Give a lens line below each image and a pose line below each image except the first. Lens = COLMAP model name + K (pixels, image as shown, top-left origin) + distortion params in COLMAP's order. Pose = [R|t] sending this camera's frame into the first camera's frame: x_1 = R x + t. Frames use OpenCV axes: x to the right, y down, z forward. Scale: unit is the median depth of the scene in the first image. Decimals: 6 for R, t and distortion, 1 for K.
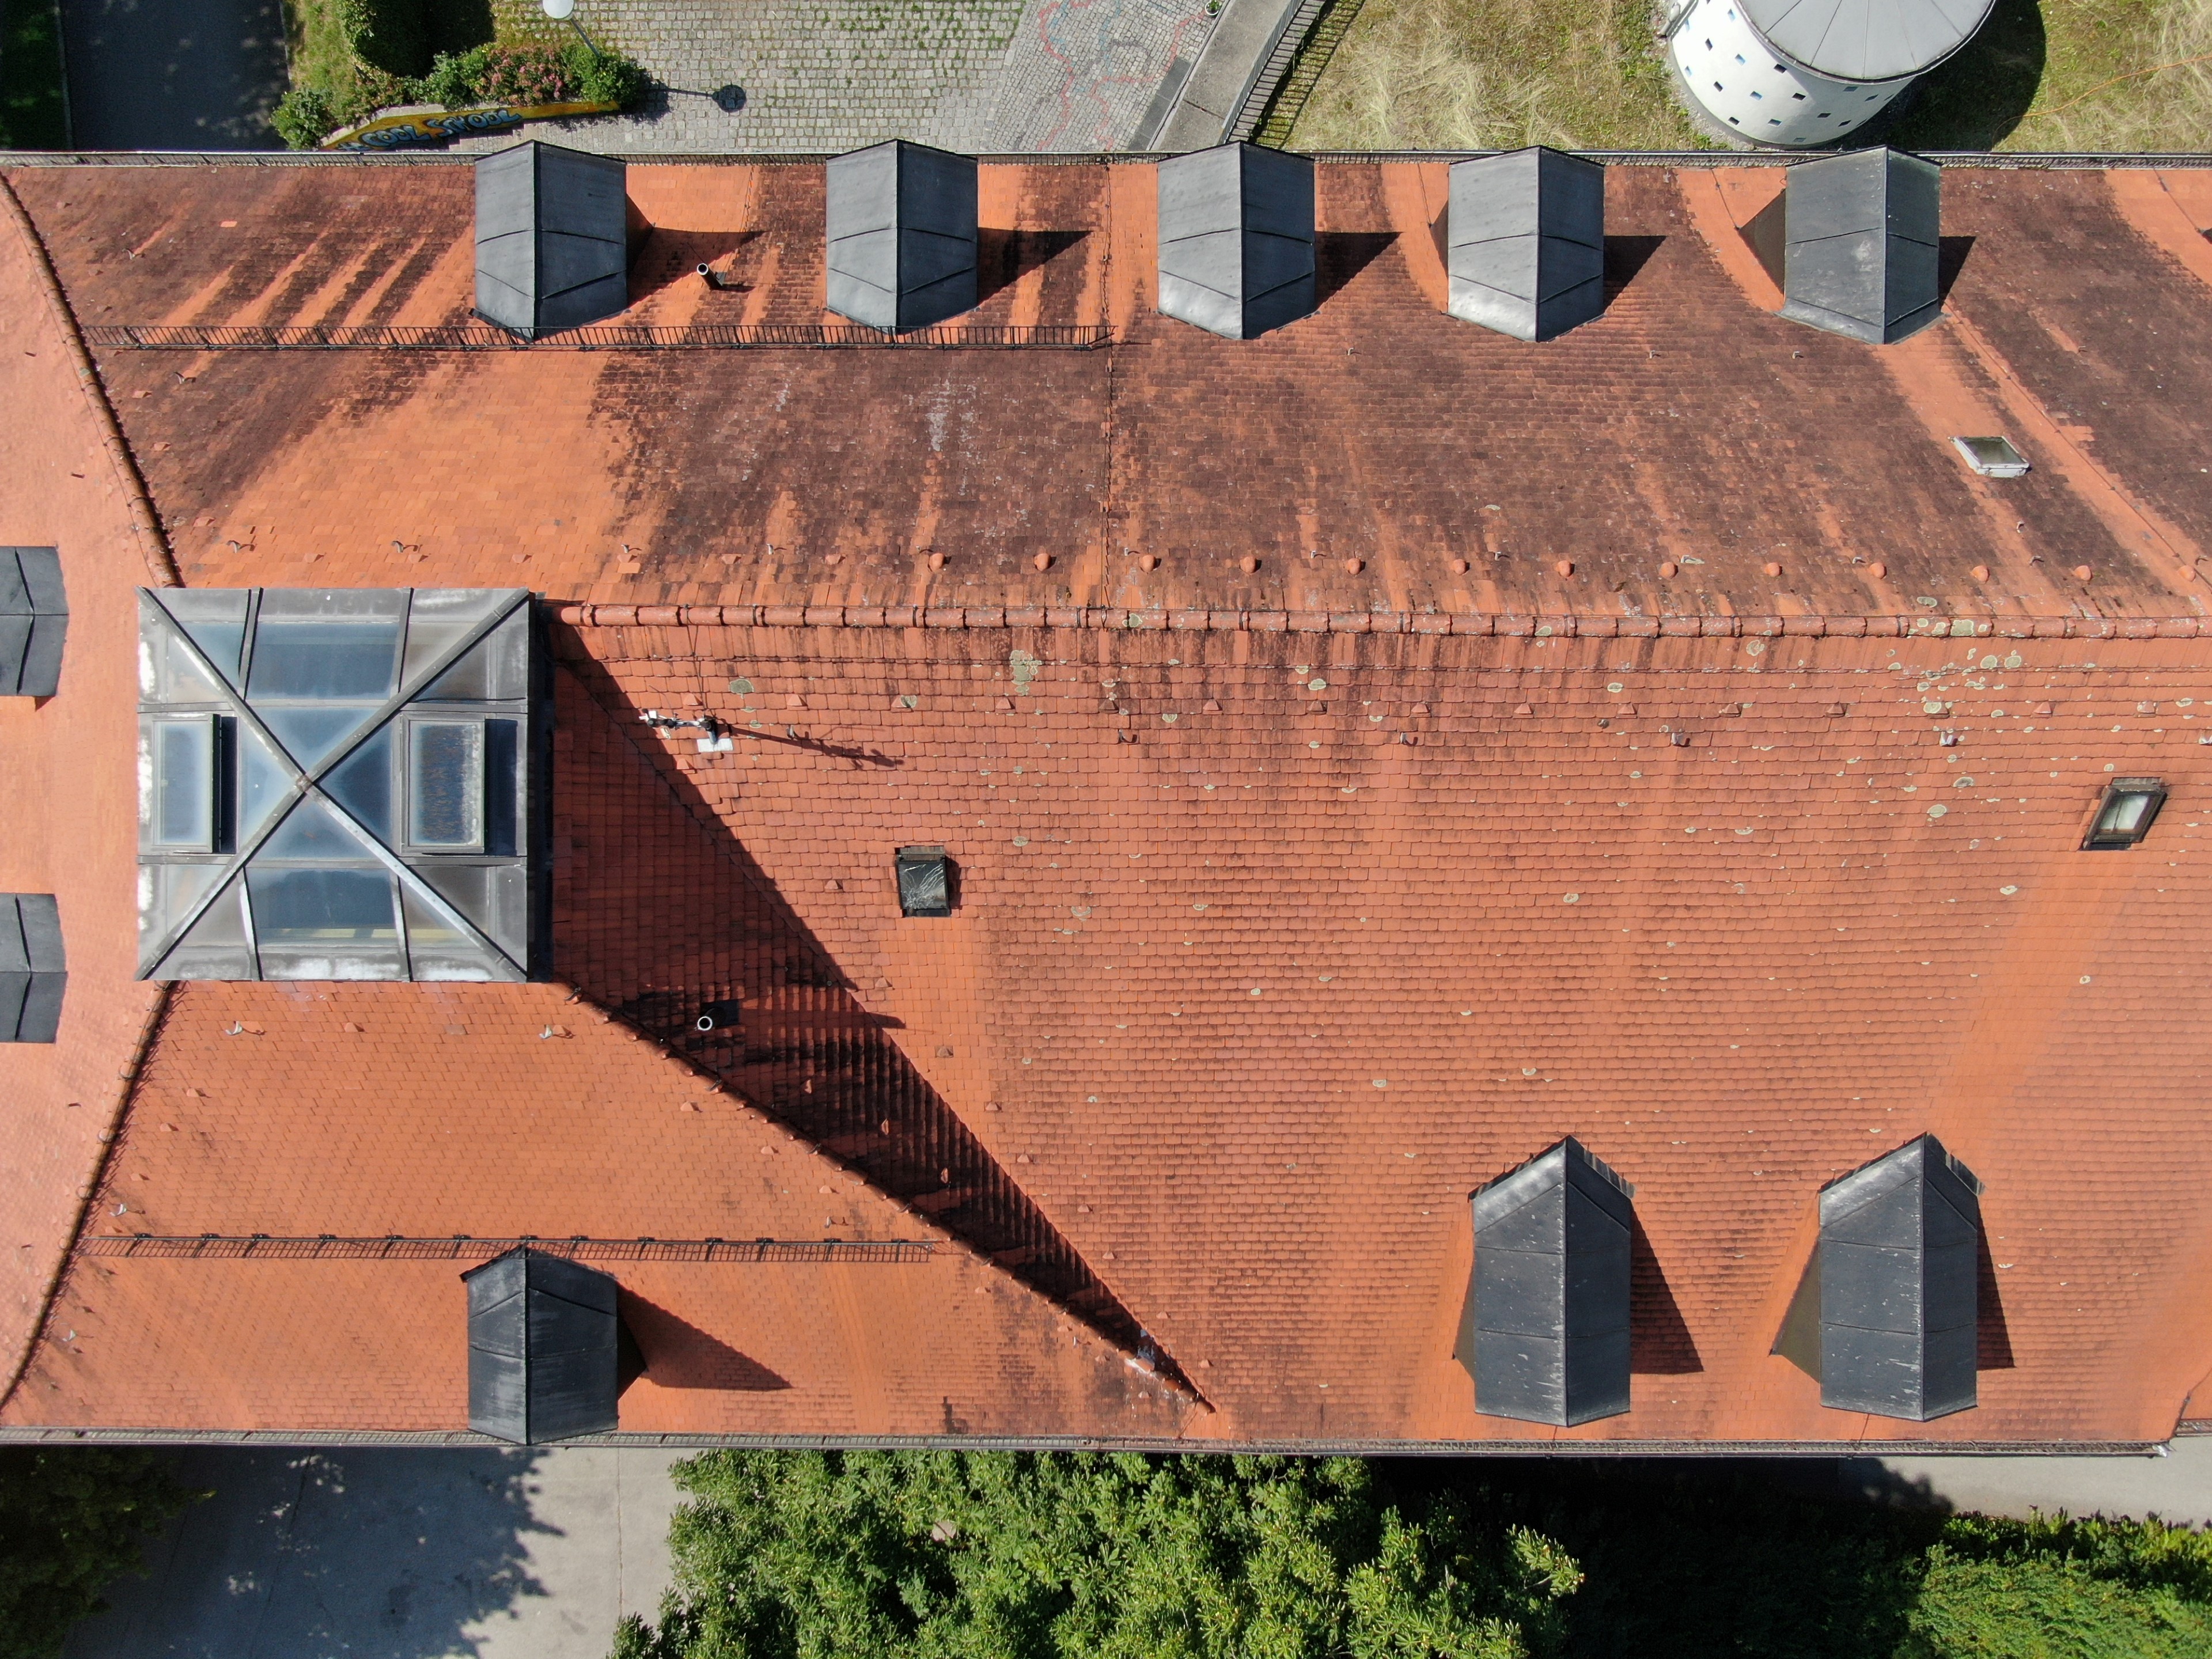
lens RADIAL K [[1767.0, 0, 1110.0], [0, 1767.0, 827.0], [0, 0, 1]] dist [-0.017973, 0.004548]
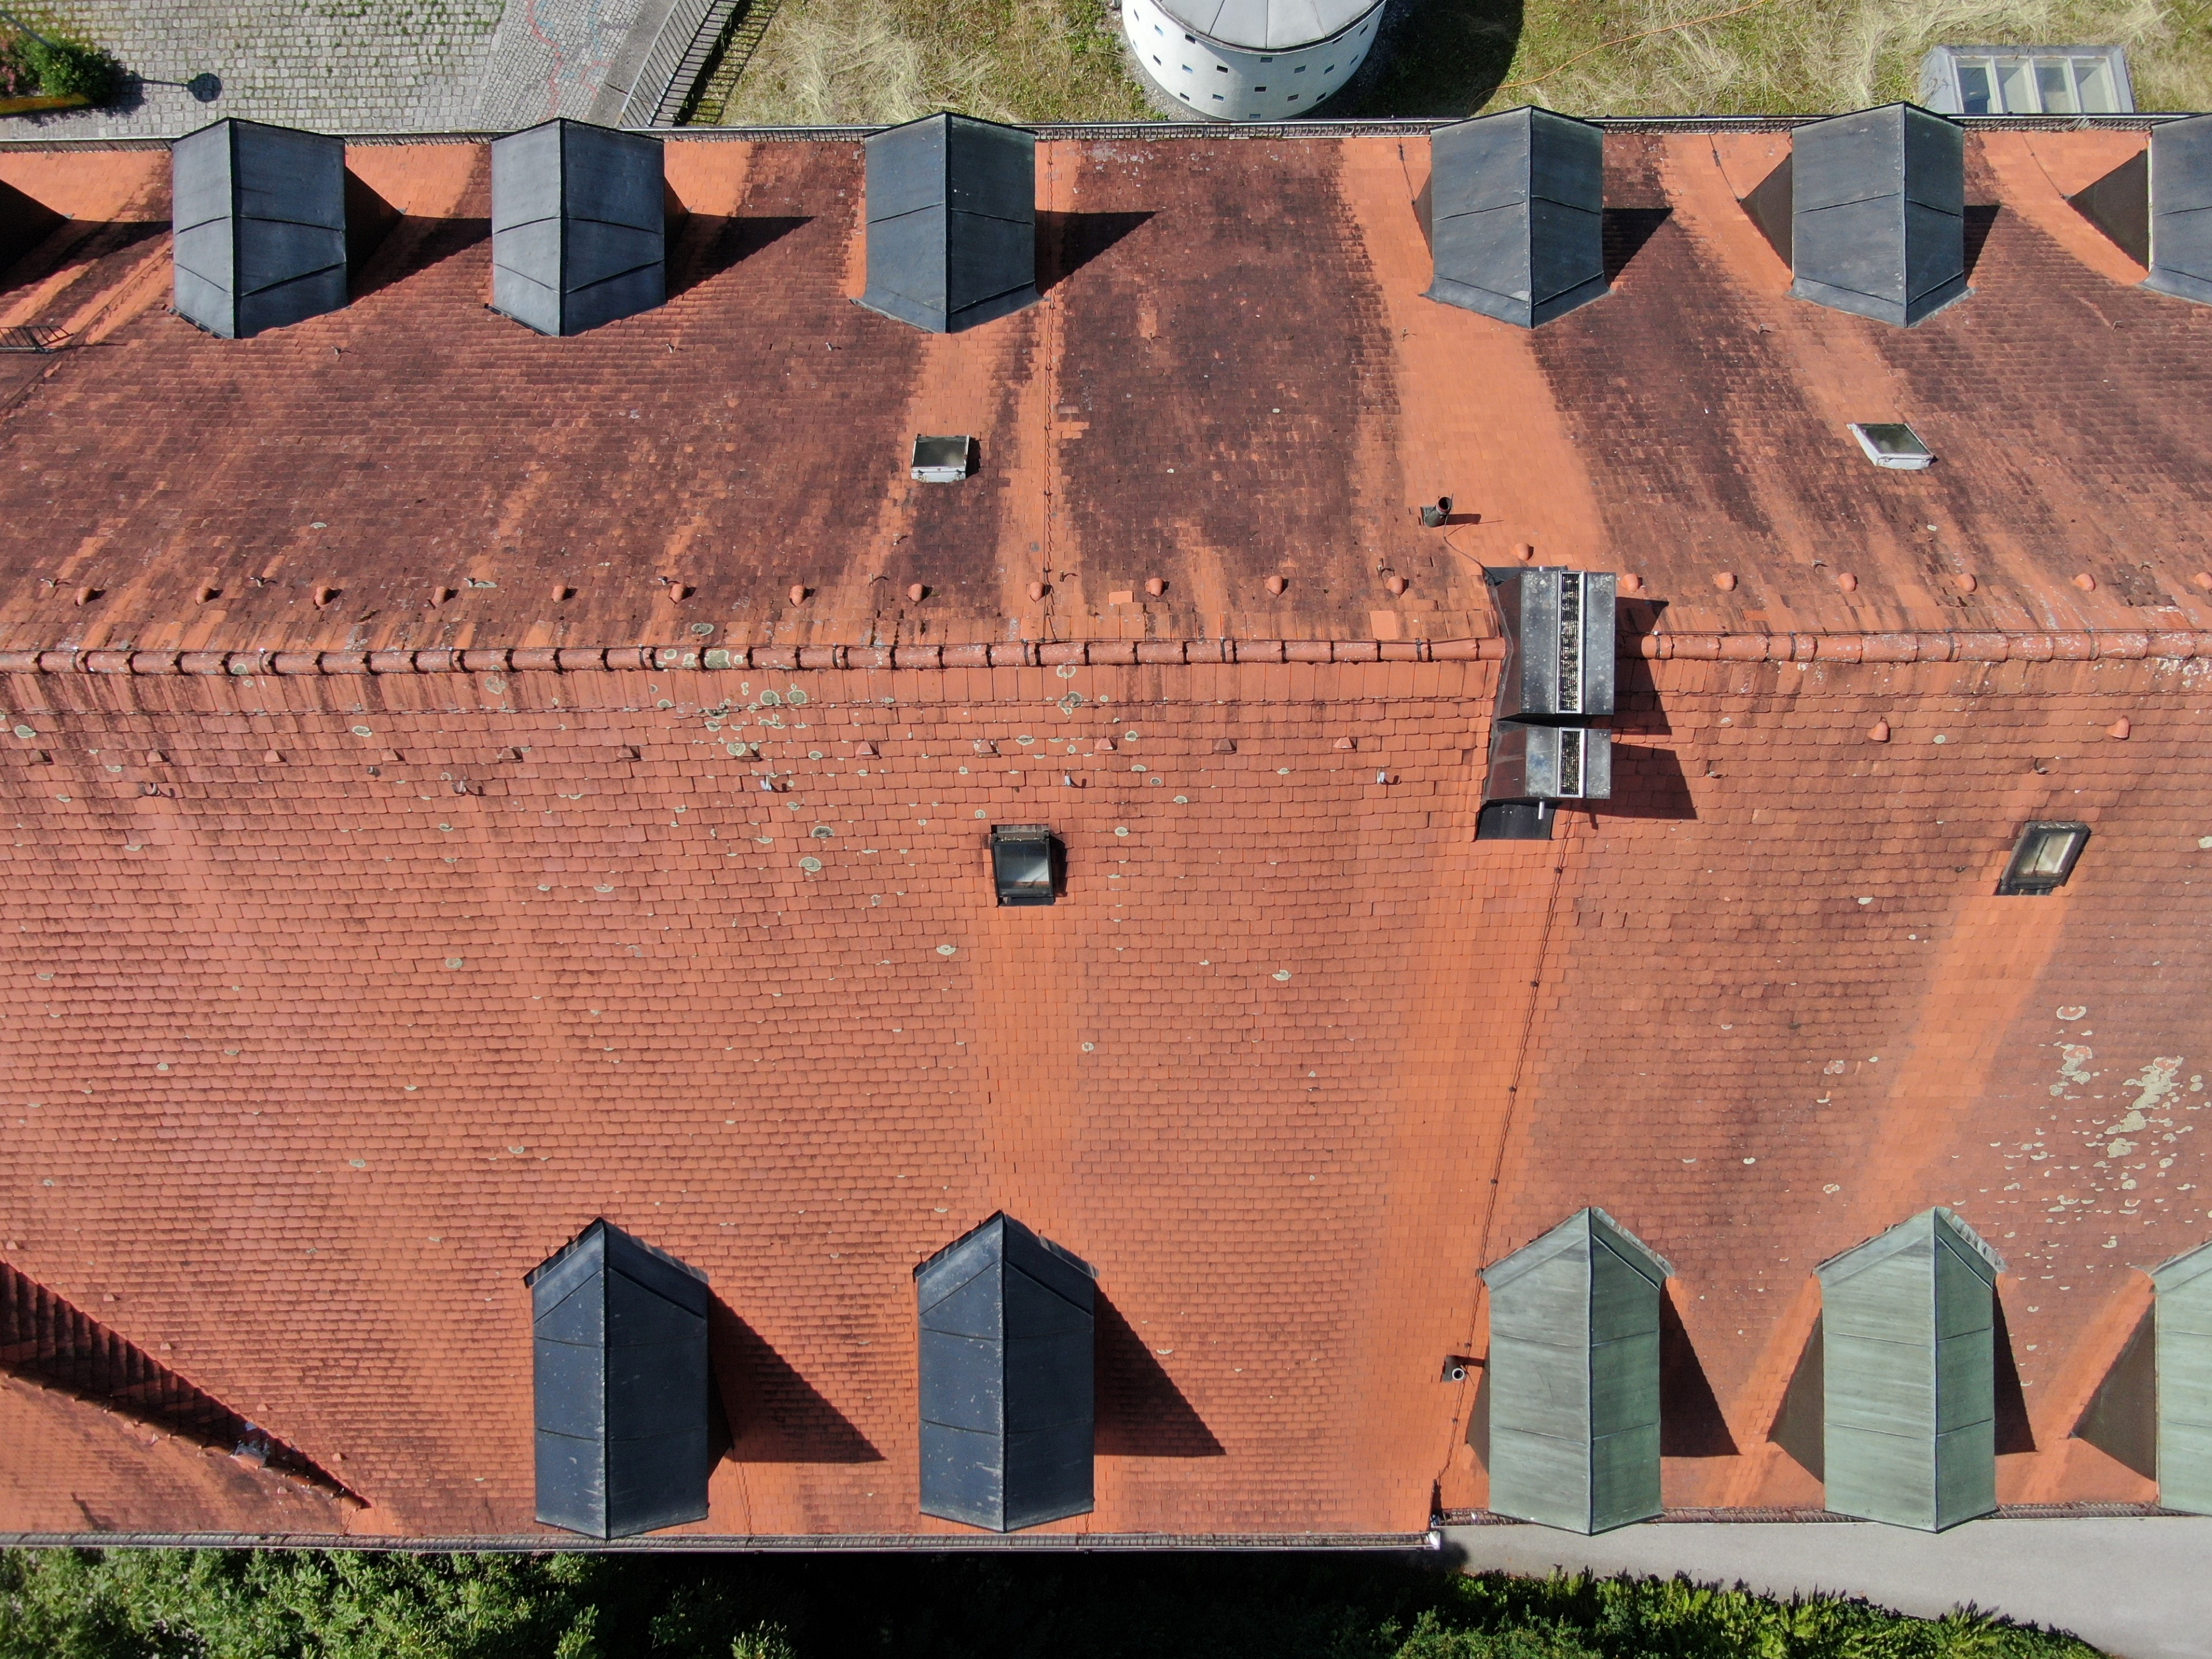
lens RADIAL K [[1767.0, 0, 1109.5], [0, 1767.0, 826.7], [0, 0, 1]] dist [-0.017973, 0.004548]
pose [[0.999949, -0.009948, -0.001583, 0.480173], [0.009950, 0.999950, 0.001299, -0.021239], [0.001570, -0.001314, 0.999998, 0.092257]]
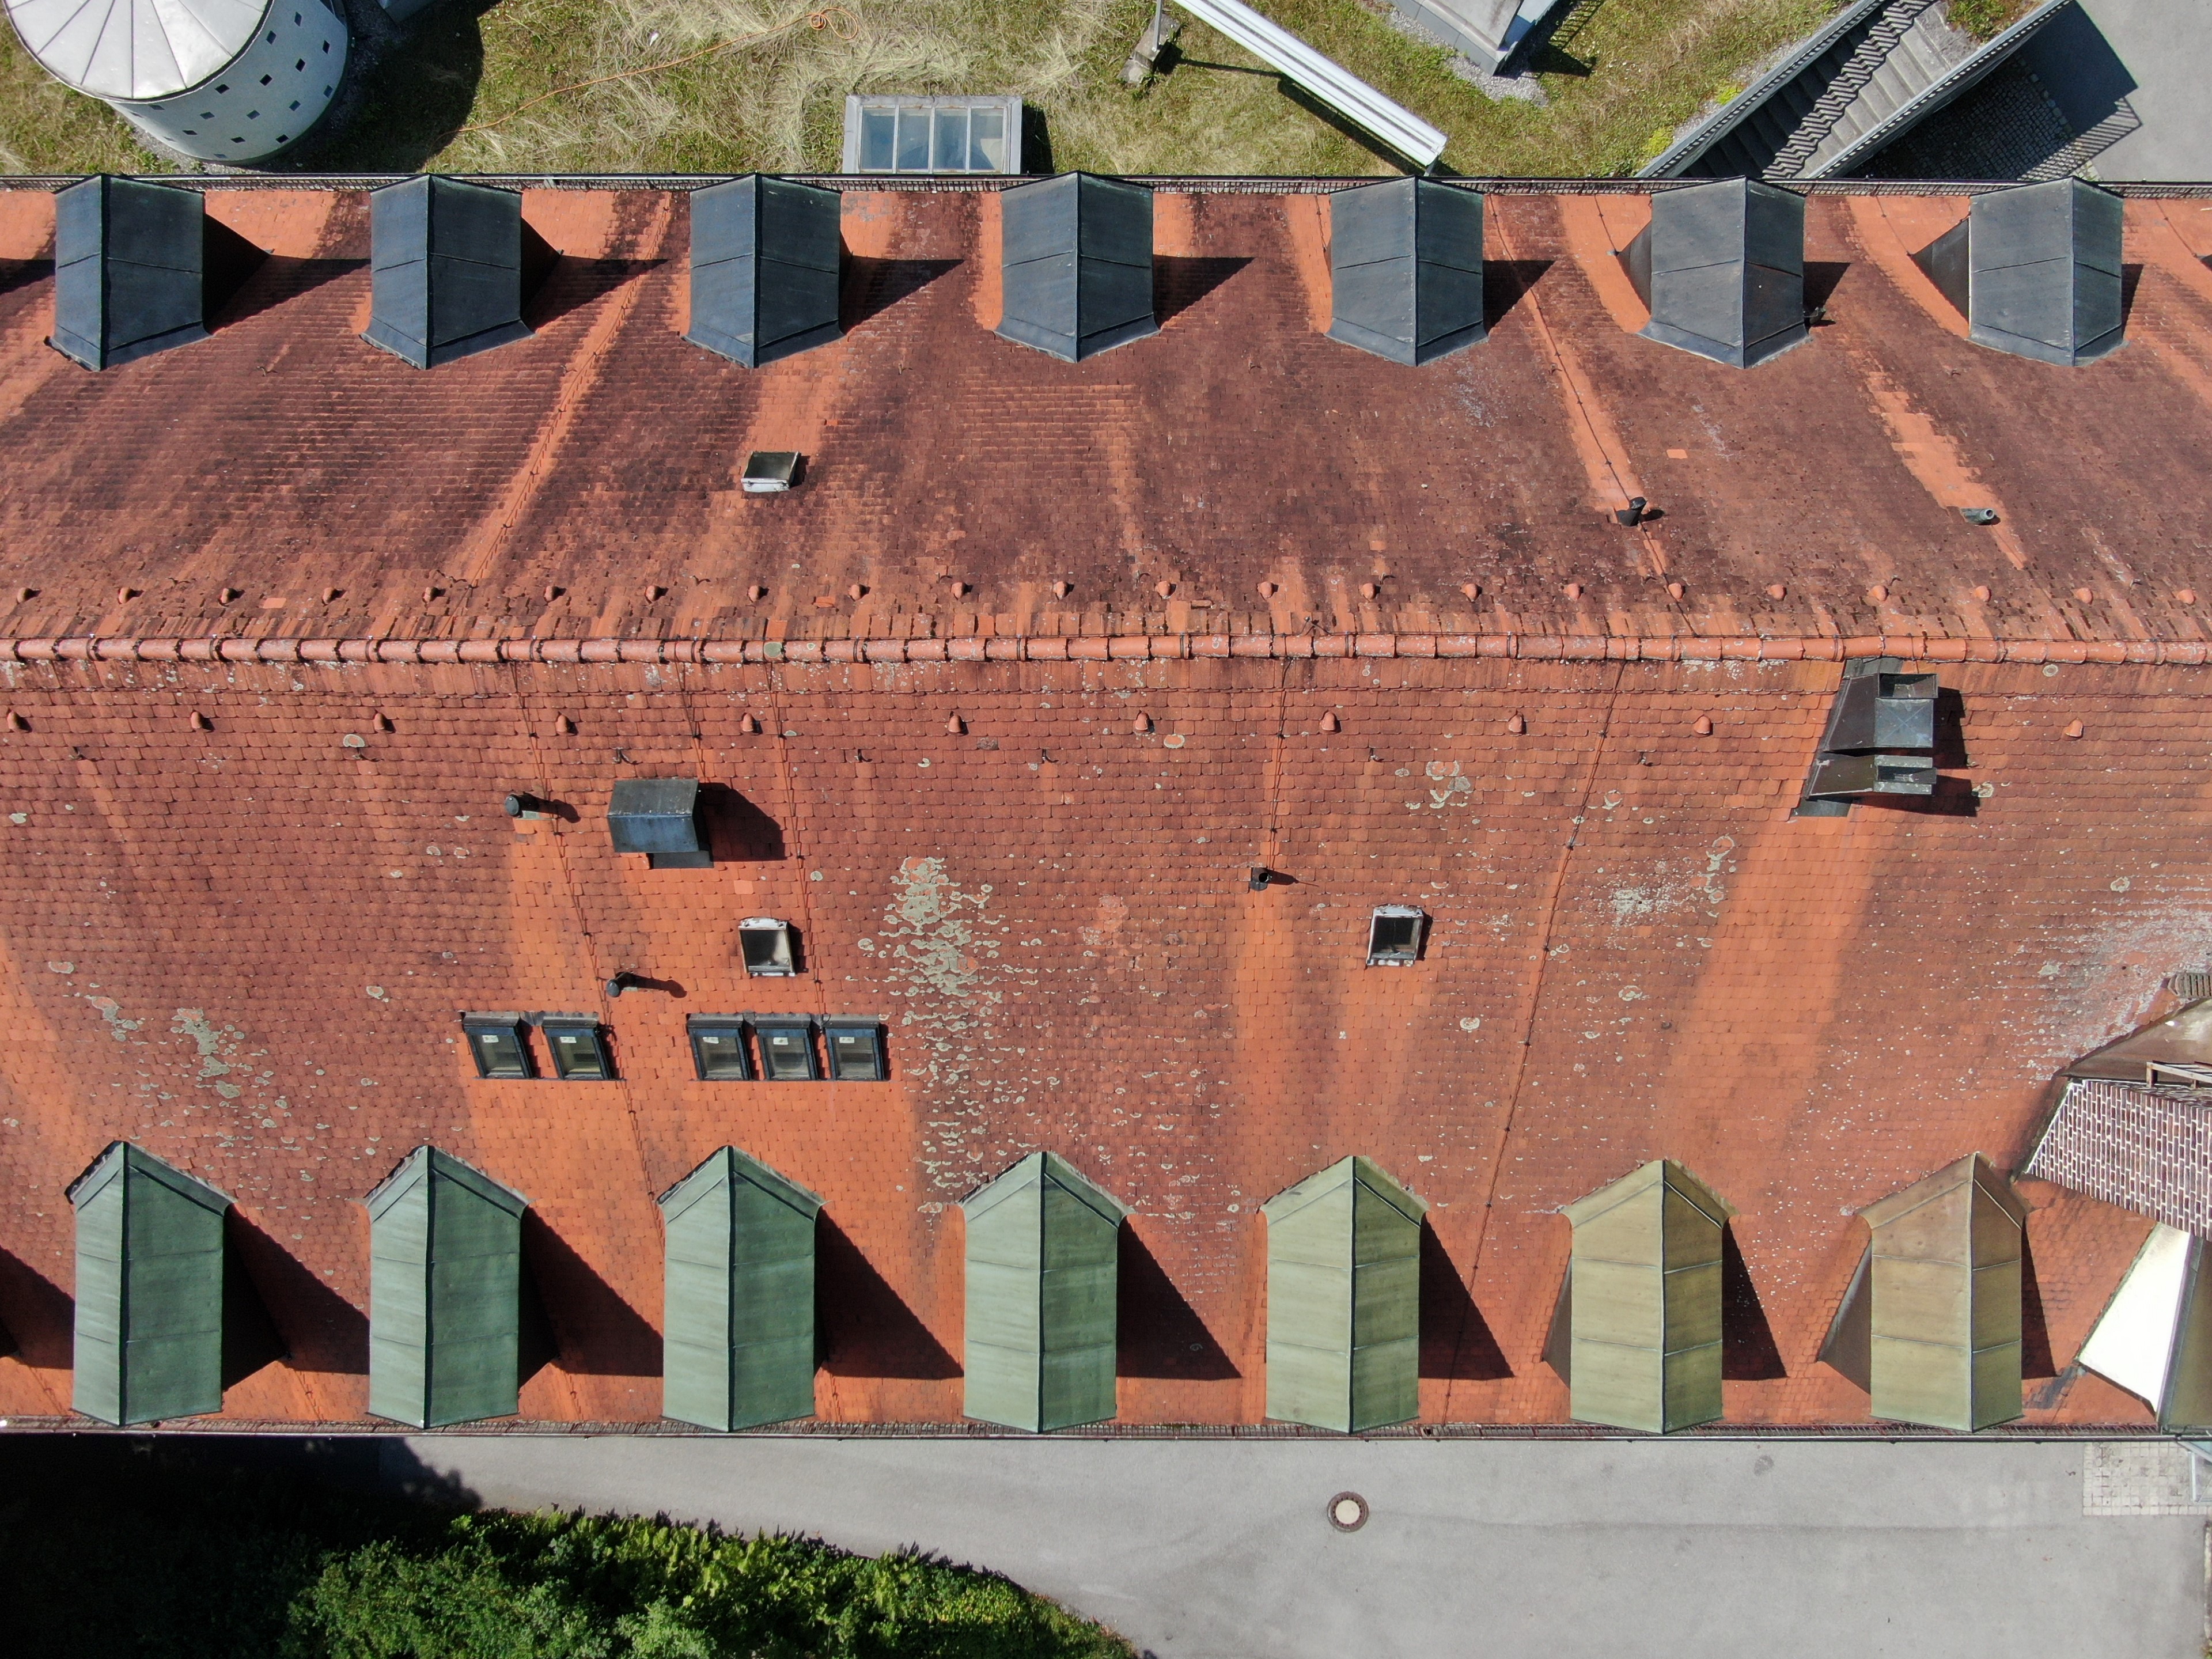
lens RADIAL K [[1767.0, 0, 1109.1], [0, 1767.0, 824.2], [0, 0, 1]] dist [-0.017973, 0.004548]
pose [[0.999995, 0.003029, 0.000465, 1.393520], [-0.003028, 0.999995, -0.000451, -0.008708], [-0.000466, 0.000450, 1.000000, -0.023643]]
